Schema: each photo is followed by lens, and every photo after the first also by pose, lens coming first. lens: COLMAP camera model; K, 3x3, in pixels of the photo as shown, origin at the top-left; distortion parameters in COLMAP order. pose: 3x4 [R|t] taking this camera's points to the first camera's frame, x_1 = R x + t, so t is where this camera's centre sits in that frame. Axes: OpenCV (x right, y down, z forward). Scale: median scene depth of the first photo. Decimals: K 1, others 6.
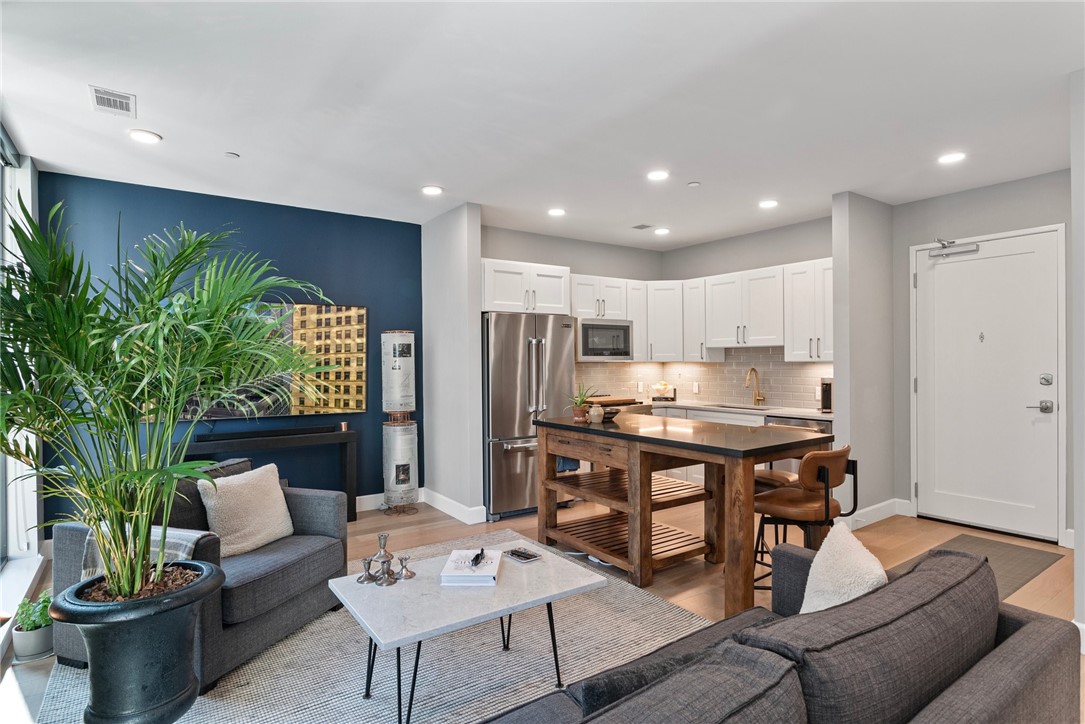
lens RADIAL K [[579.9, 0, 552.0], [0, 579.9, 359.5], [0, 0, 1]] dist [0.003336, 0.000597]
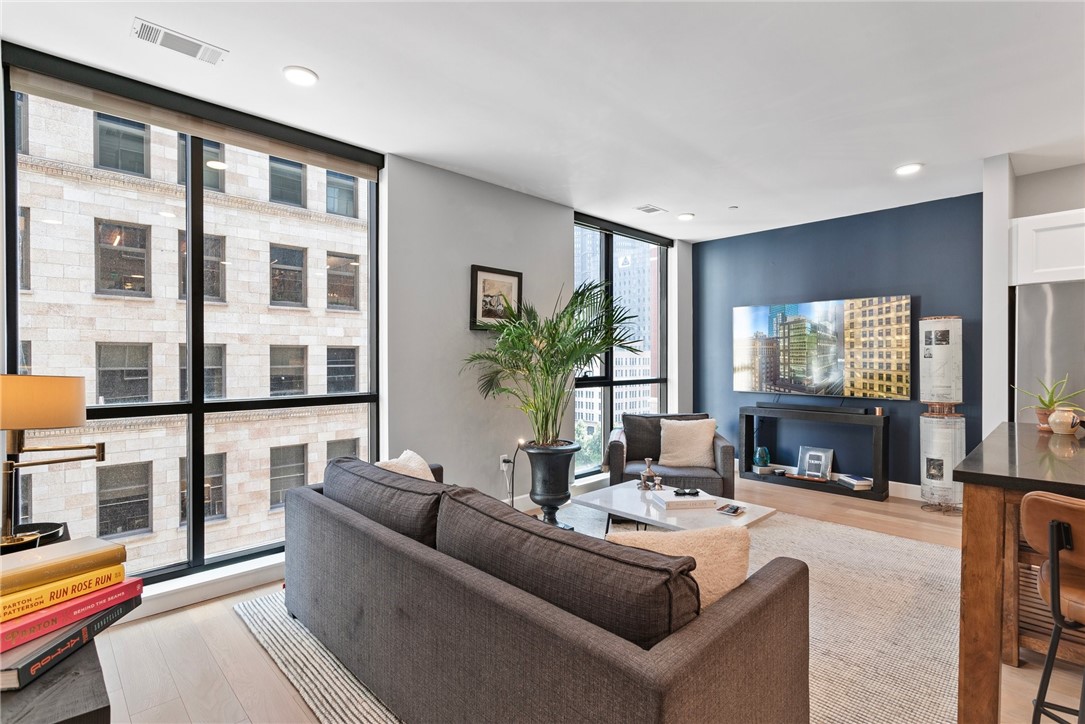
lens RADIAL K [[521.8, 0, 543.4], [0, 521.8, 362.1], [0, 0, 1]] dist [0.006897, 0.001347]
pose [[0.149922, 0.010103, -0.988646, 0.469267], [0.000408, 0.999947, 0.010280, 0.013551], [0.988698, -0.001944, 0.149910, 0.232817]]
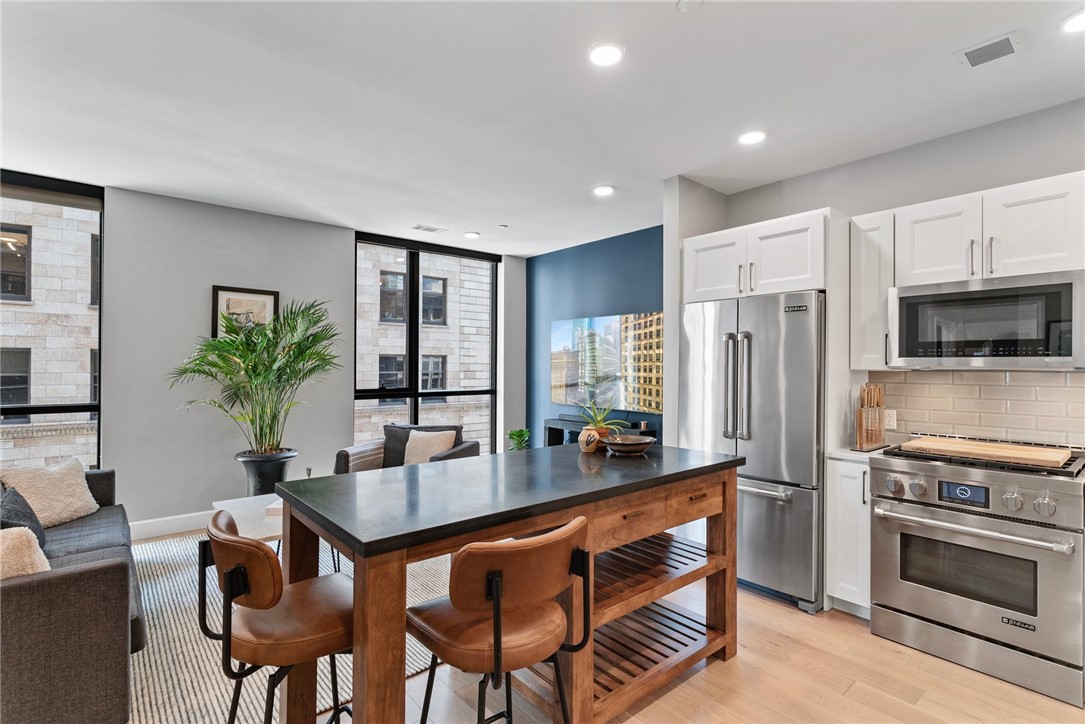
lens RADIAL K [[521.8, 0, 544.0], [0, 521.8, 364.5], [0, 0, 1]] dist [0.006897, 0.001347]
pose [[0.071891, 0.003417, -0.997407, 0.562809], [-0.003930, 0.999987, 0.003143, 0.000052], [0.997405, 0.003694, 0.071903, 0.703587]]
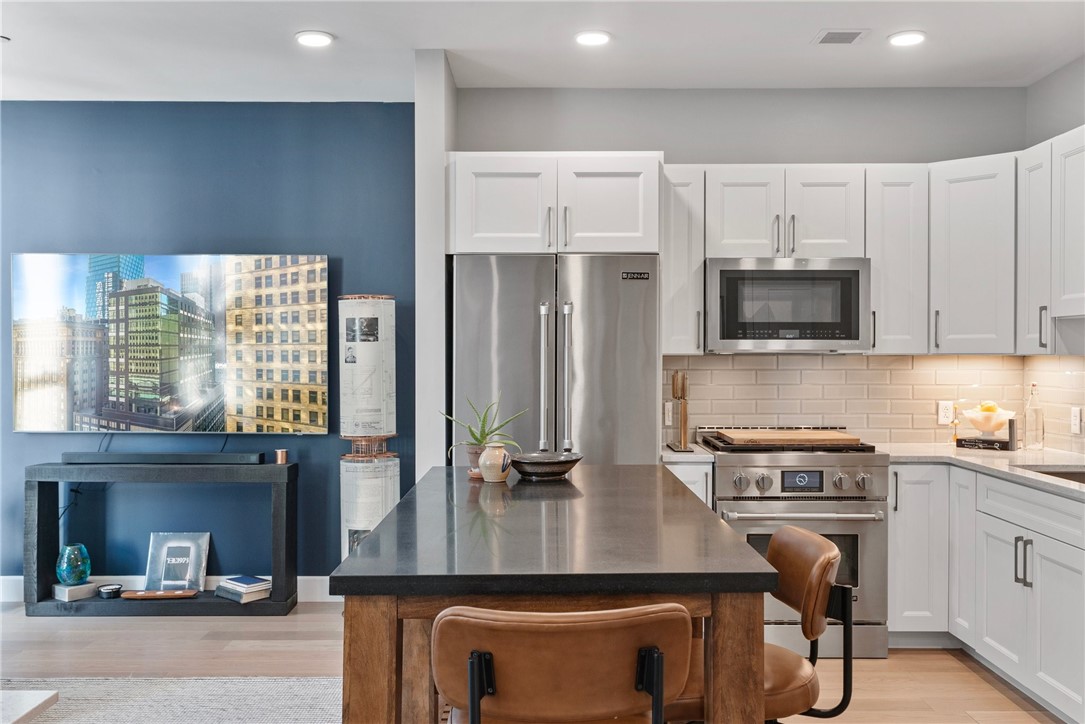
lens RADIAL K [[1021.2, 0, 560.2], [0, 1021.2, 361.4], [0, 0, 1]] dist [0.015512, 0.000000]
pose [[0.814900, 0.010201, -0.579511, 0.464241], [-0.003777, 0.999917, 0.012291, 0.001912], [0.579589, -0.007827, 0.814872, 0.284891]]
